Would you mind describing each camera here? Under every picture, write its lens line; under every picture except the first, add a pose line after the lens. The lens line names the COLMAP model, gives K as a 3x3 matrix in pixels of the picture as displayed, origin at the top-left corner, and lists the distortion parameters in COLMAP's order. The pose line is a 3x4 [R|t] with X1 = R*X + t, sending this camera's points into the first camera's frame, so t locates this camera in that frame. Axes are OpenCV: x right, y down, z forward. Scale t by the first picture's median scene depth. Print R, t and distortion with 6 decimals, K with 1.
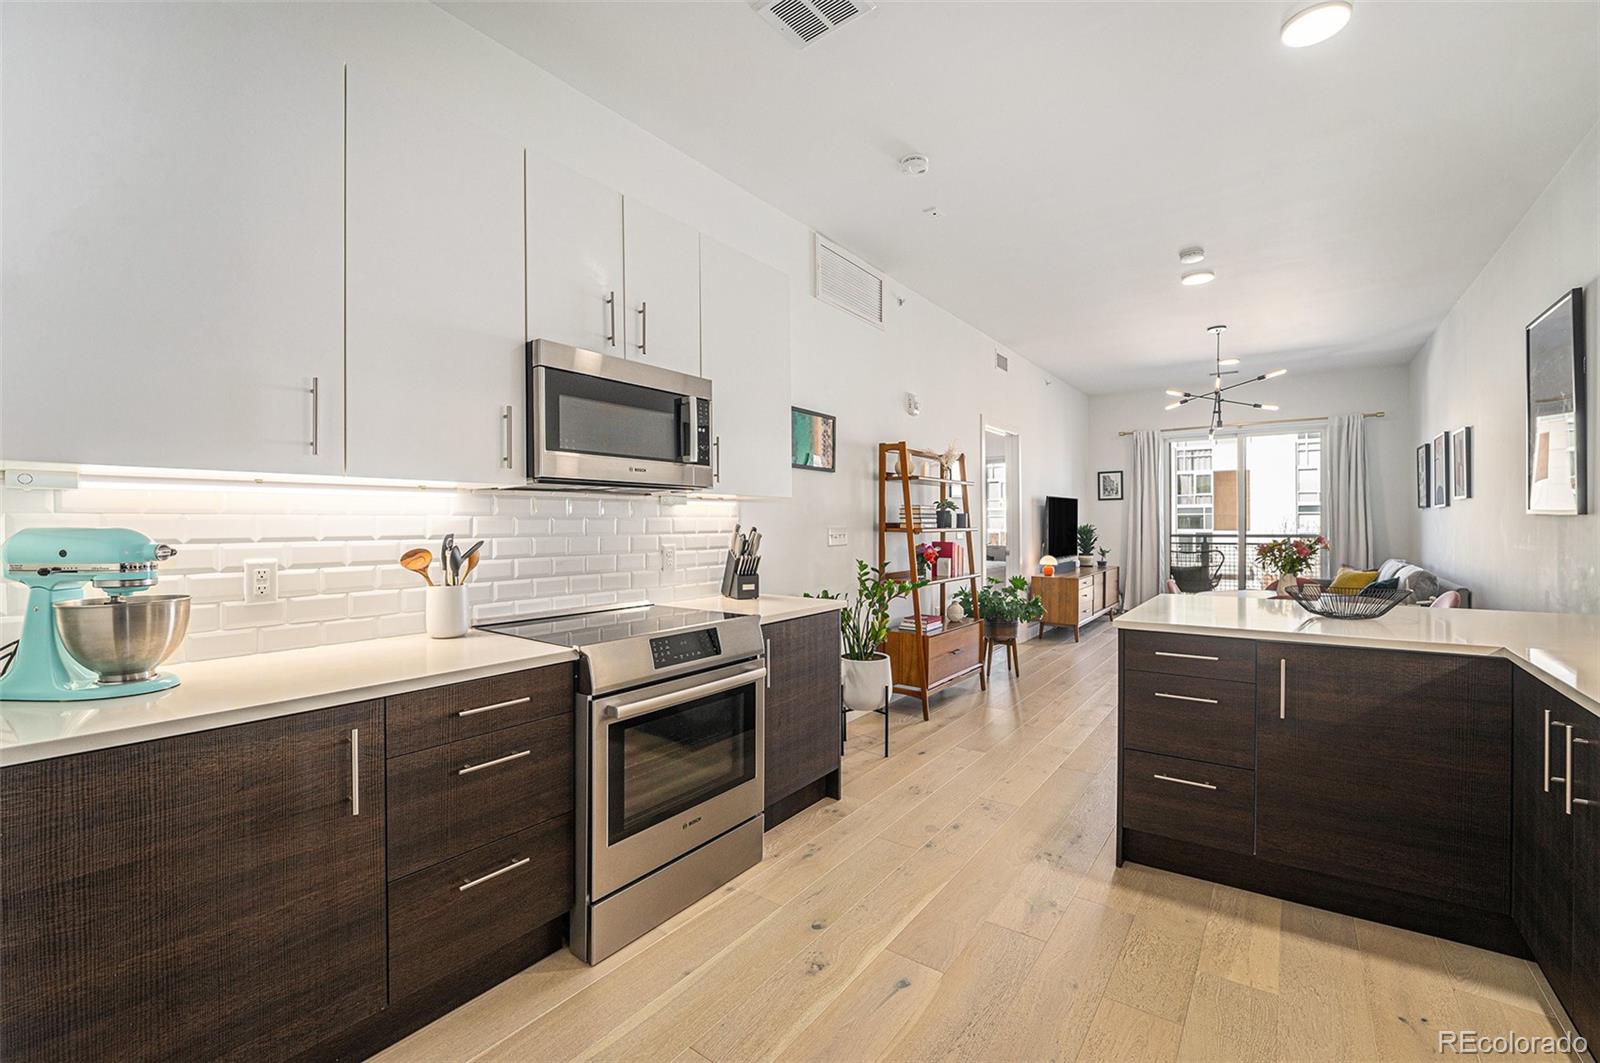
lens RADIAL K [[673.6, 0, 800.0], [0, 673.6, 532.0], [0, 0, 1]] dist [-0.005192, -0.000686]
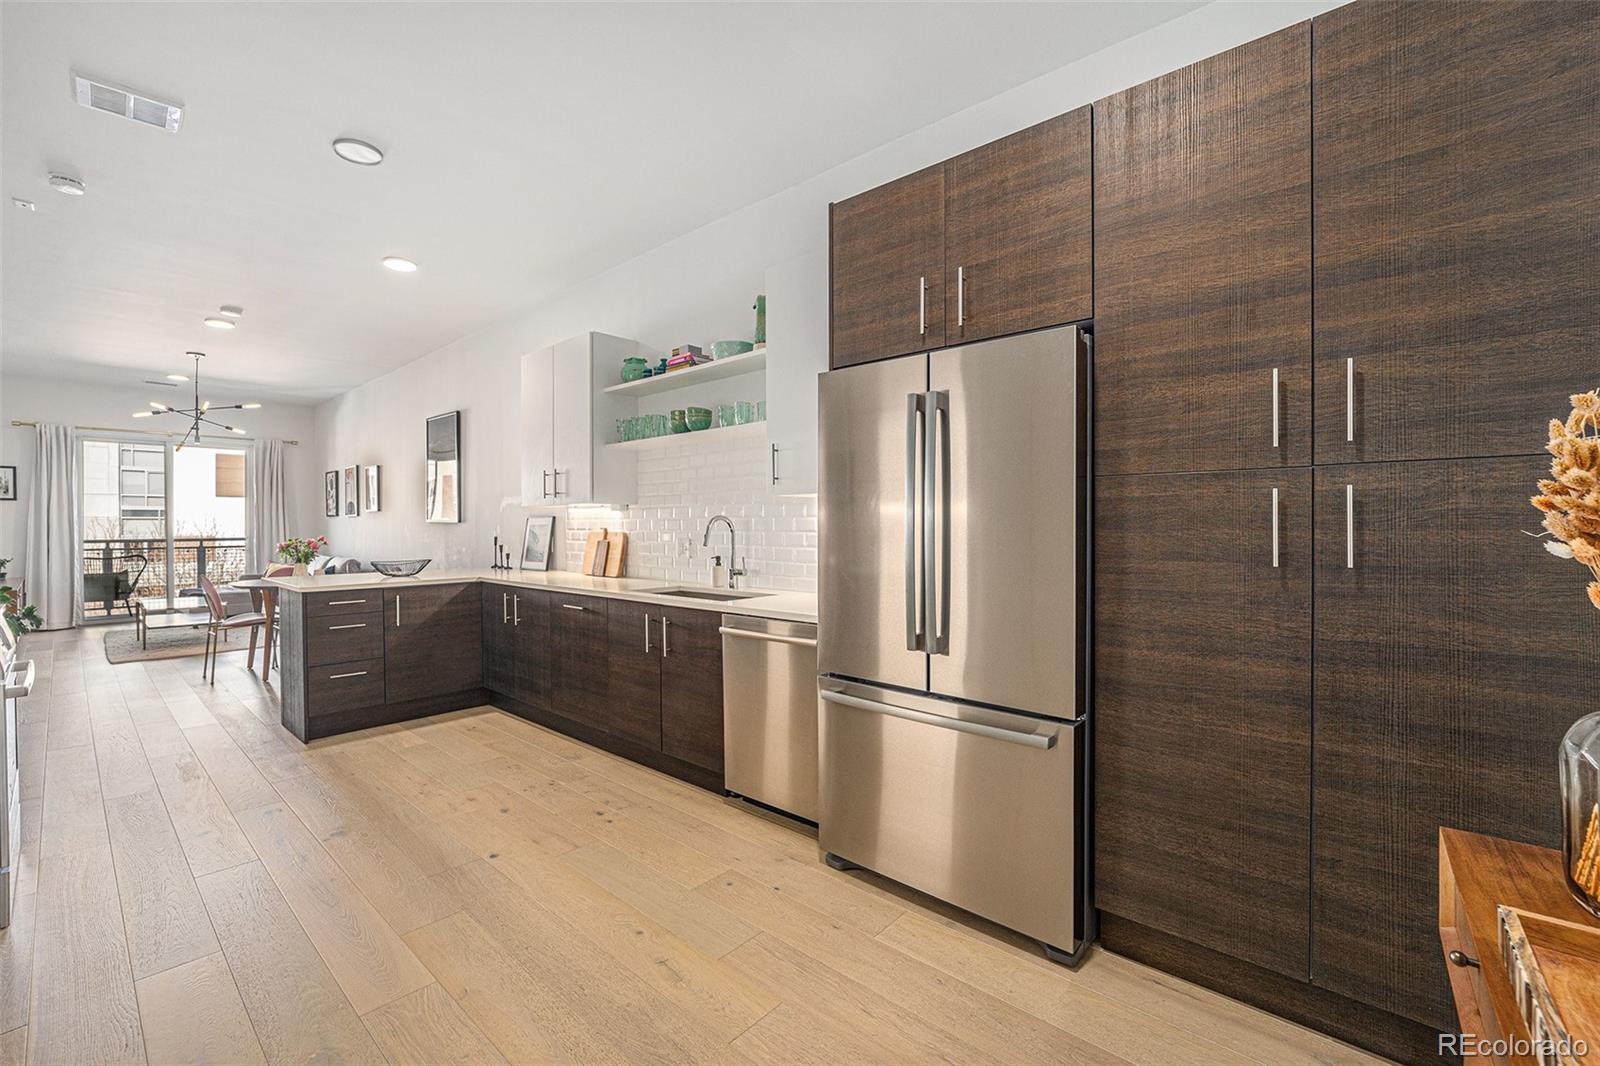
lens RADIAL K [[662.7, 0, 809.7], [0, 662.7, 531.5], [0, 0, 1]] dist [-0.018586, -0.000200]
pose [[0.097423, -0.004787, 0.995232, -0.334061], [0.014365, 0.999891, 0.003403, 0.005192], [-0.995139, 0.013965, 0.097481, -0.117360]]
